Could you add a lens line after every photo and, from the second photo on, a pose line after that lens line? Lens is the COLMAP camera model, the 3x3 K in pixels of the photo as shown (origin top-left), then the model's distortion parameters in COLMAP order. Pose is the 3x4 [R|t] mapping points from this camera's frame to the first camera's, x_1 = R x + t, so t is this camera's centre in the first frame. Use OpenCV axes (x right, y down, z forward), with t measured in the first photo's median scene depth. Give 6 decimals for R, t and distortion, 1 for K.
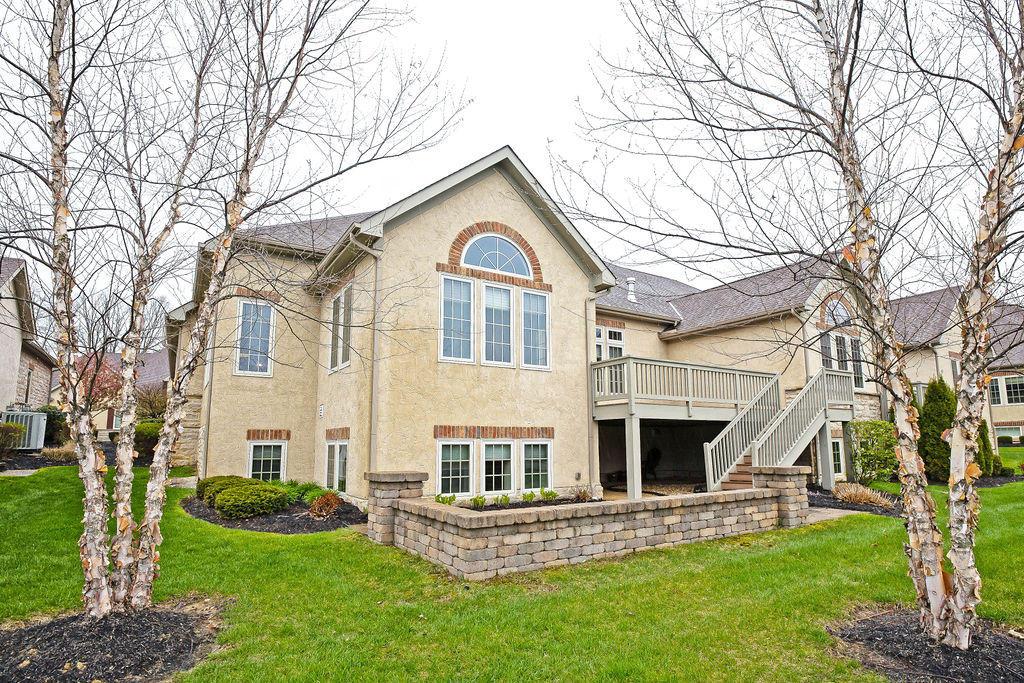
lens RADIAL K [[501.7, 0, 510.5], [0, 501.7, 389.4], [0, 0, 1]] dist [0.000283, -0.000034]
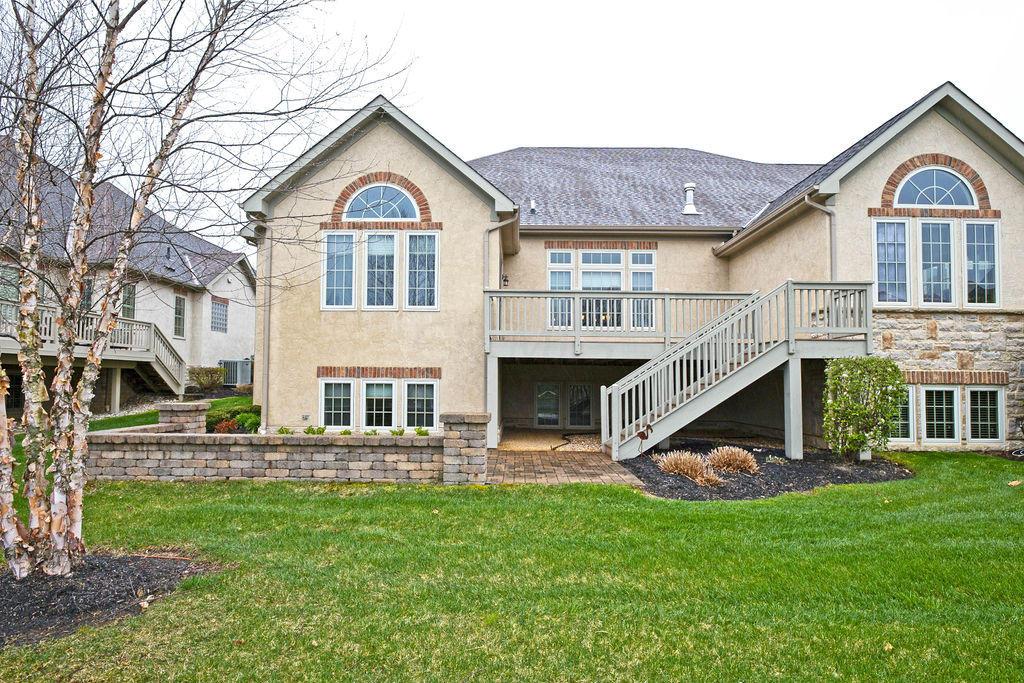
lens RADIAL K [[515.3, 0, 510.1], [0, 515.3, 359.9], [0, 0, 1]] dist [-0.016129, 0.000072]
pose [[0.844791, -0.010522, -0.534993, 0.787916], [0.043833, 0.997807, 0.049591, 0.016491], [0.533298, -0.065344, 0.843400, 0.223846]]
